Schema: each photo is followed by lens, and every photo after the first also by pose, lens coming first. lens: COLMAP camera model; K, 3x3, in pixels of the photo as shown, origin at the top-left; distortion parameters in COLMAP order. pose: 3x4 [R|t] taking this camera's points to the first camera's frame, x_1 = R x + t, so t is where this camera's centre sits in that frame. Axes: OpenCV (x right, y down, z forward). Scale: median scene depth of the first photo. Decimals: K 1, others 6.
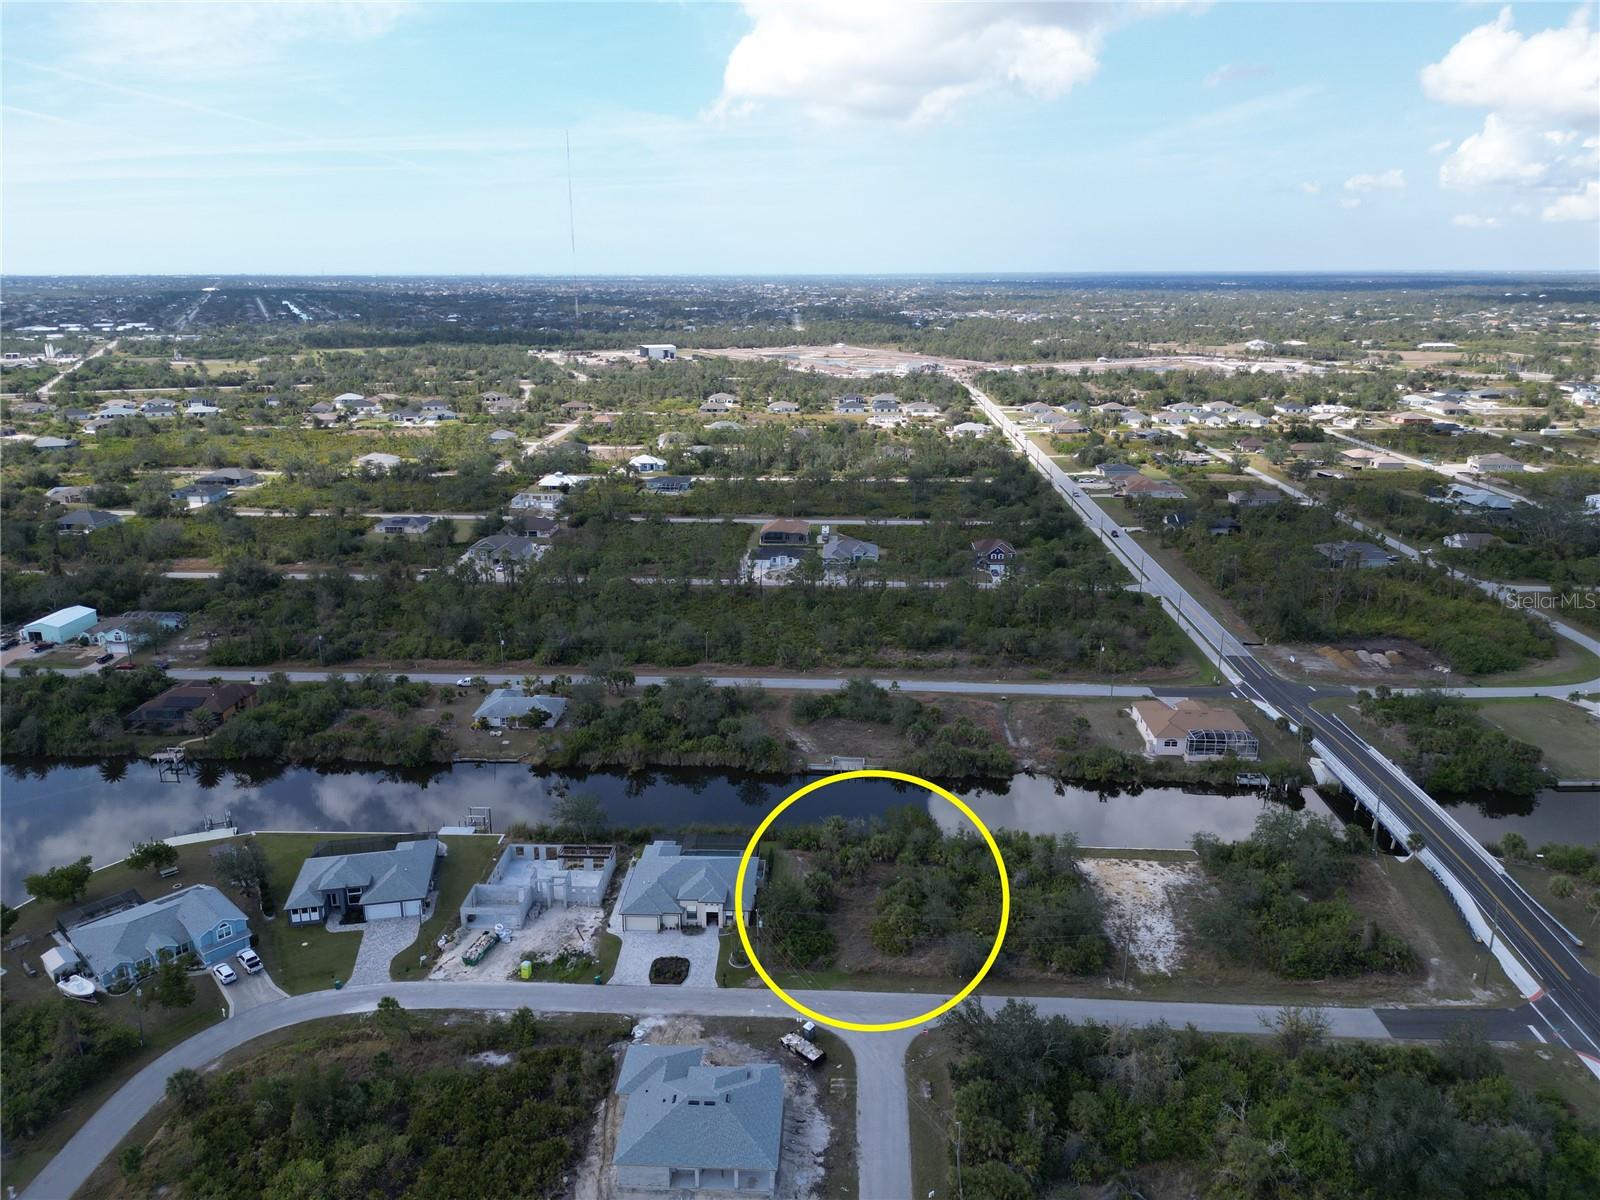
lens RADIAL K [[1118.5, 0, 800.0], [0, 1118.5, 600.0], [0, 0, 1]] dist [0.070361, -0.065873]
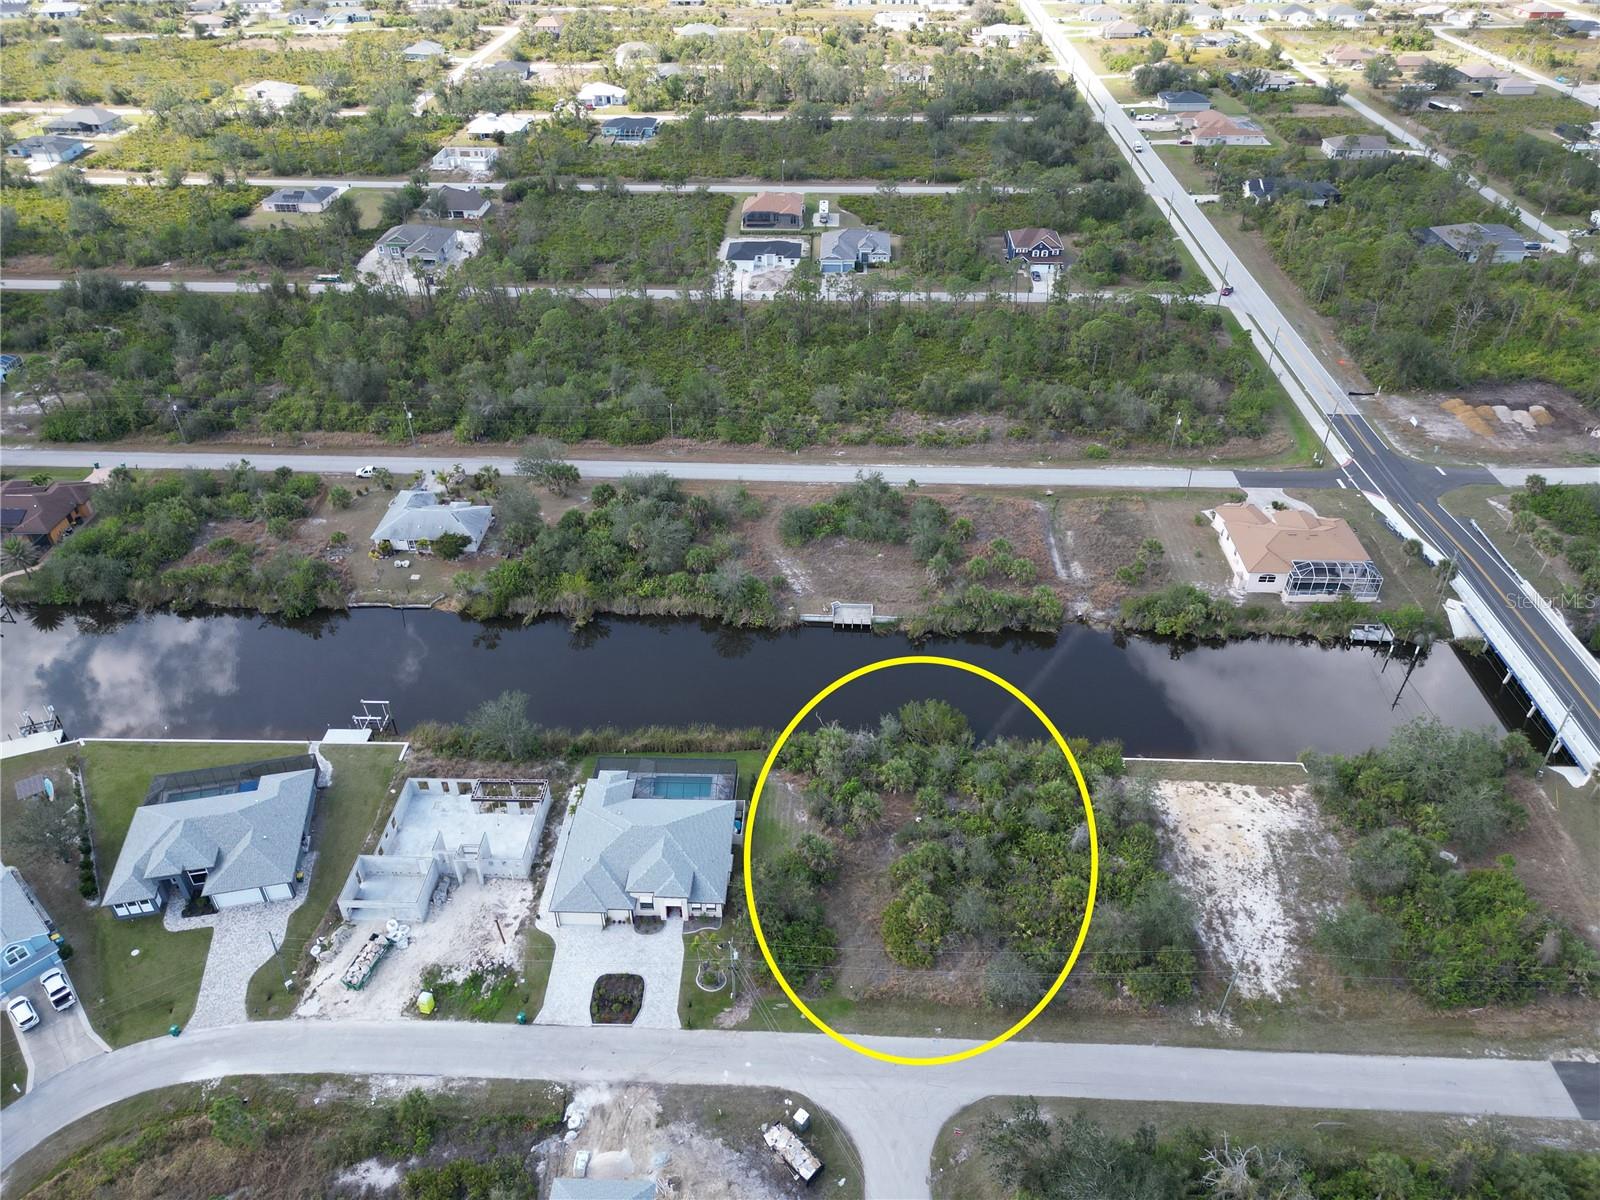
lens RADIAL K [[1118.5, 0, 800.0], [0, 1118.5, 600.0], [0, 0, 1]] dist [0.070361, -0.065873]
pose [[0.999972, -0.007408, 0.000694, 0.005436], [0.006750, 0.942395, 0.334434, -0.115456], [-0.003131, -0.334420, 0.942419, 0.247175]]
